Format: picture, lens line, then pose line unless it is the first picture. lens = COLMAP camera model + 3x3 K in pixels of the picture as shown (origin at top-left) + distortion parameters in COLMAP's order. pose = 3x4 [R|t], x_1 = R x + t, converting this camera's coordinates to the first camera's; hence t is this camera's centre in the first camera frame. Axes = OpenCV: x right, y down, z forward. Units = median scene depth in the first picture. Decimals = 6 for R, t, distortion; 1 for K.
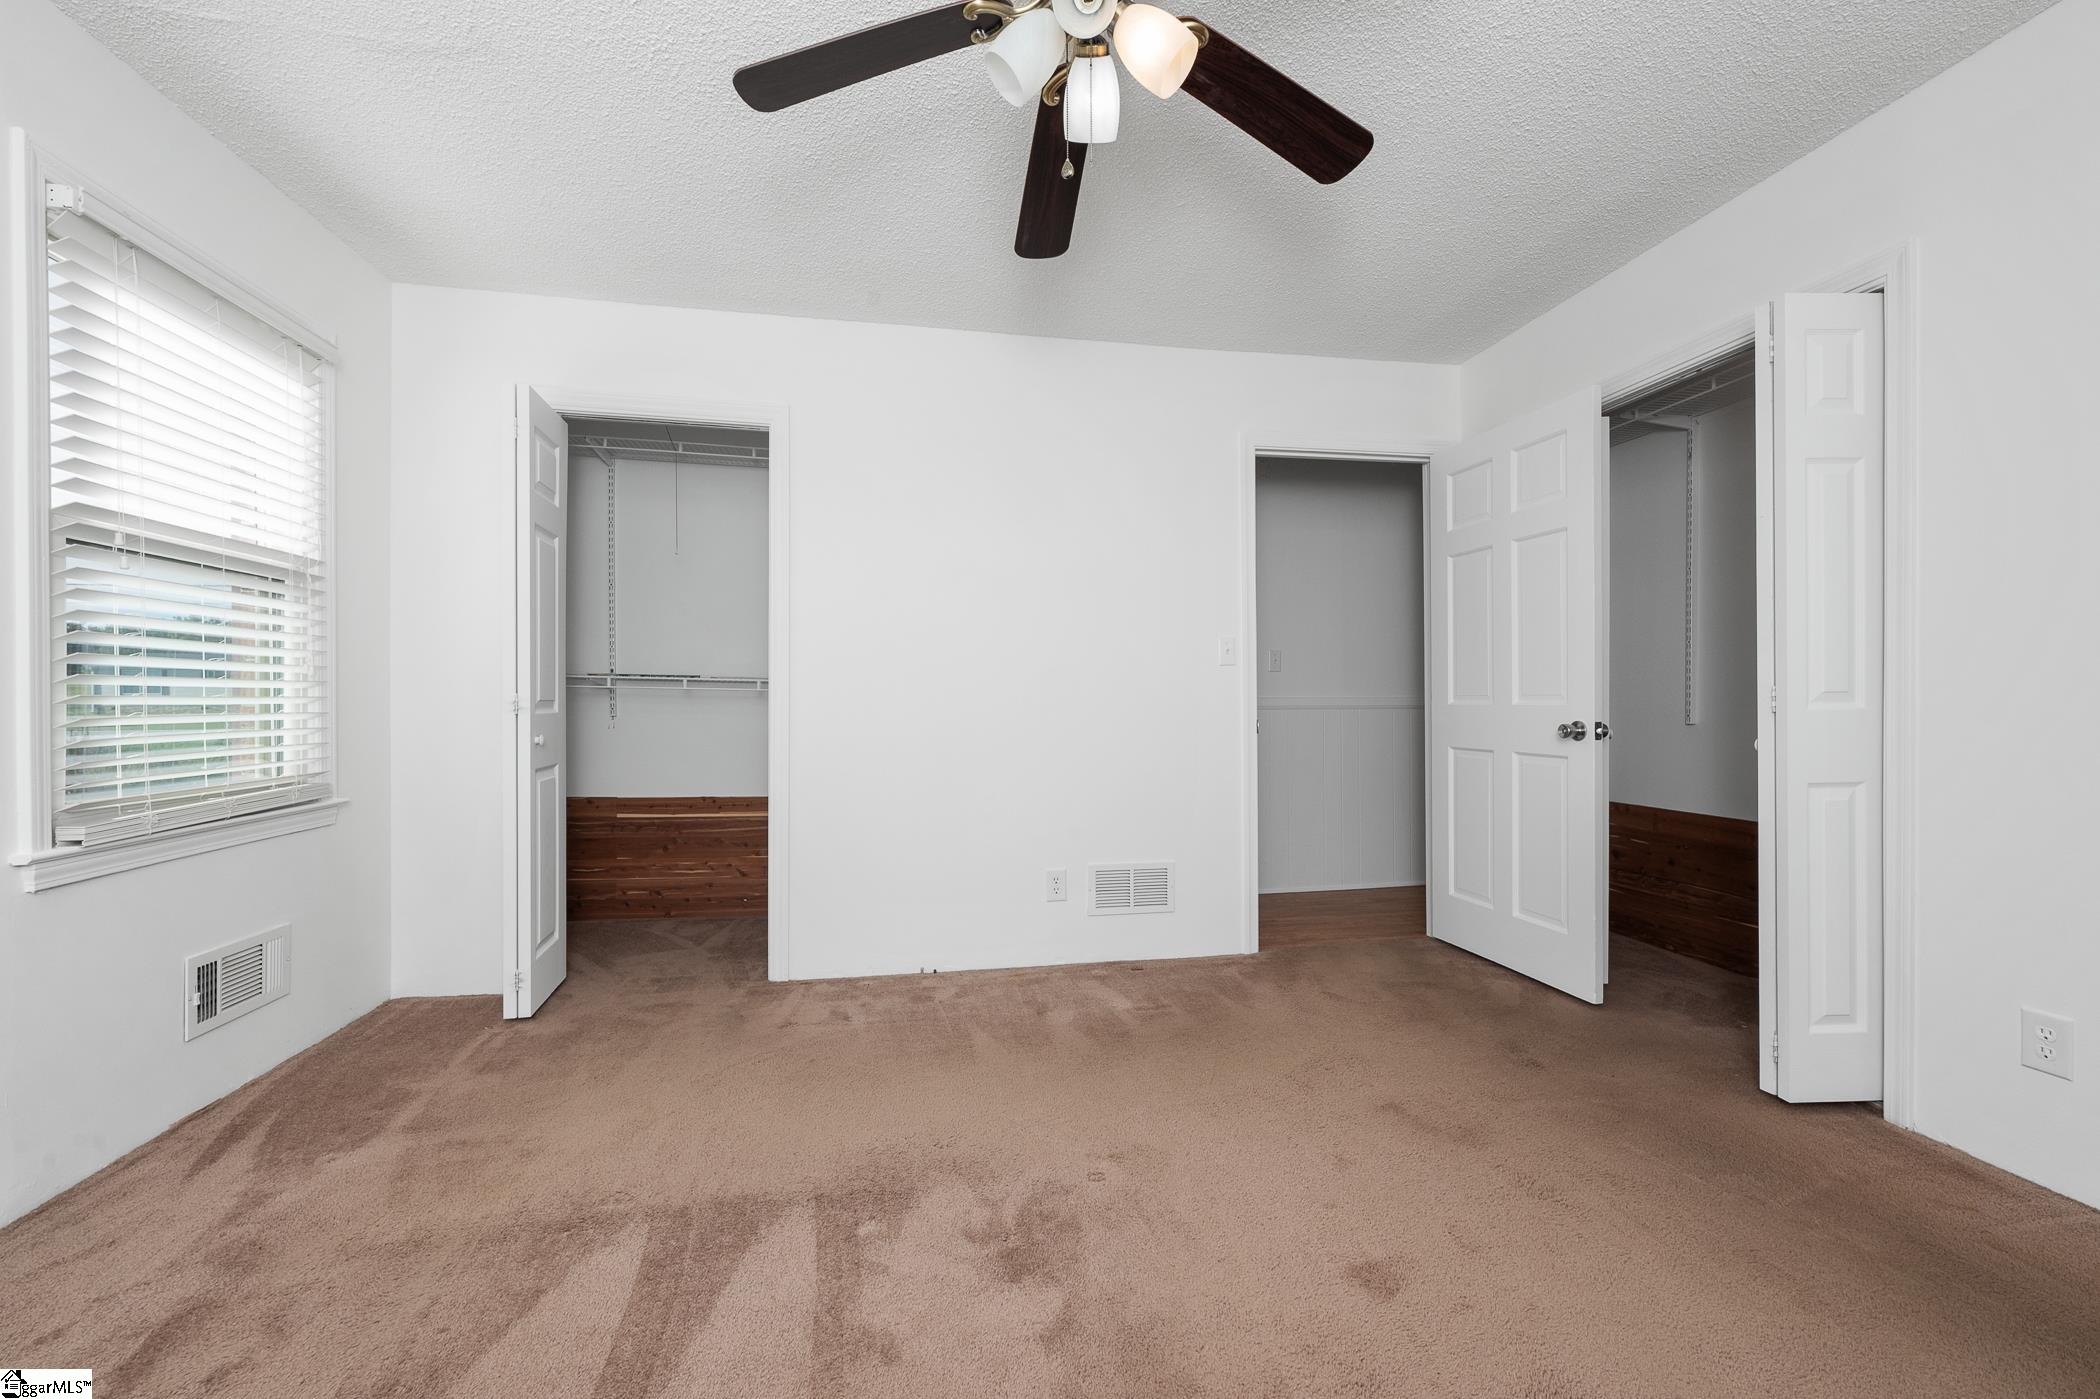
lens RADIAL K [[834.7, 0, 1050.5], [0, 834.7, 702.2], [0, 0, 1]] dist [-0.007290, 0.000718]
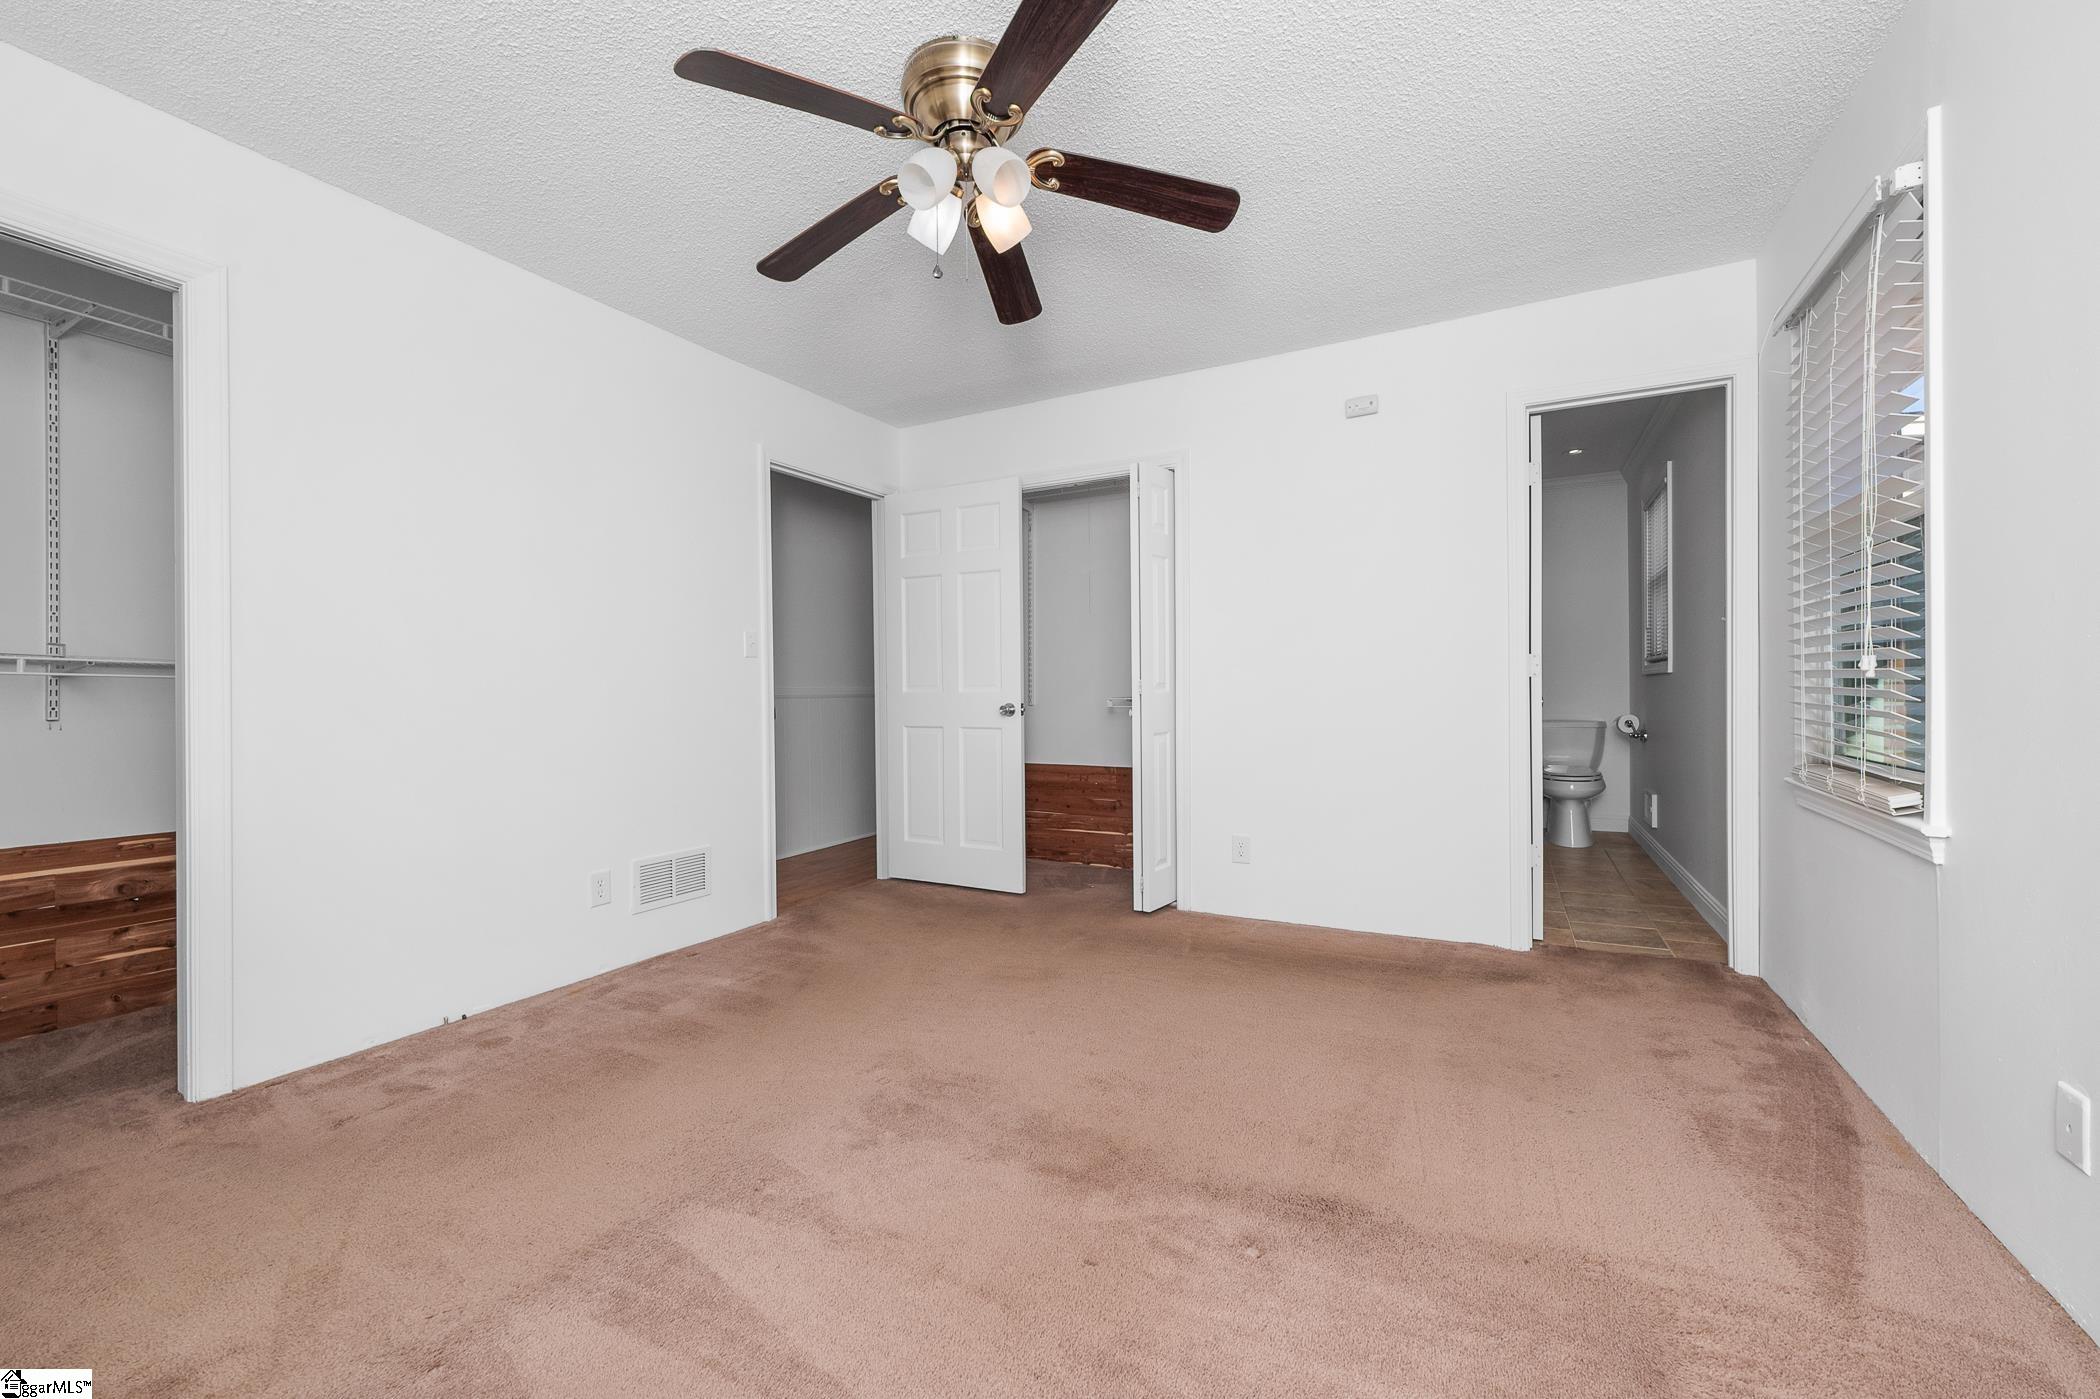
lens RADIAL K [[834.7, 0, 1034.6], [0, 834.7, 691.1], [0, 0, 1]] dist [-0.007290, 0.000718]
pose [[0.625430, -0.001013, 0.780280, -0.442424], [0.005825, 0.999977, -0.003370, 0.005683], [-0.780259, 0.006653, 0.625421, 0.041091]]
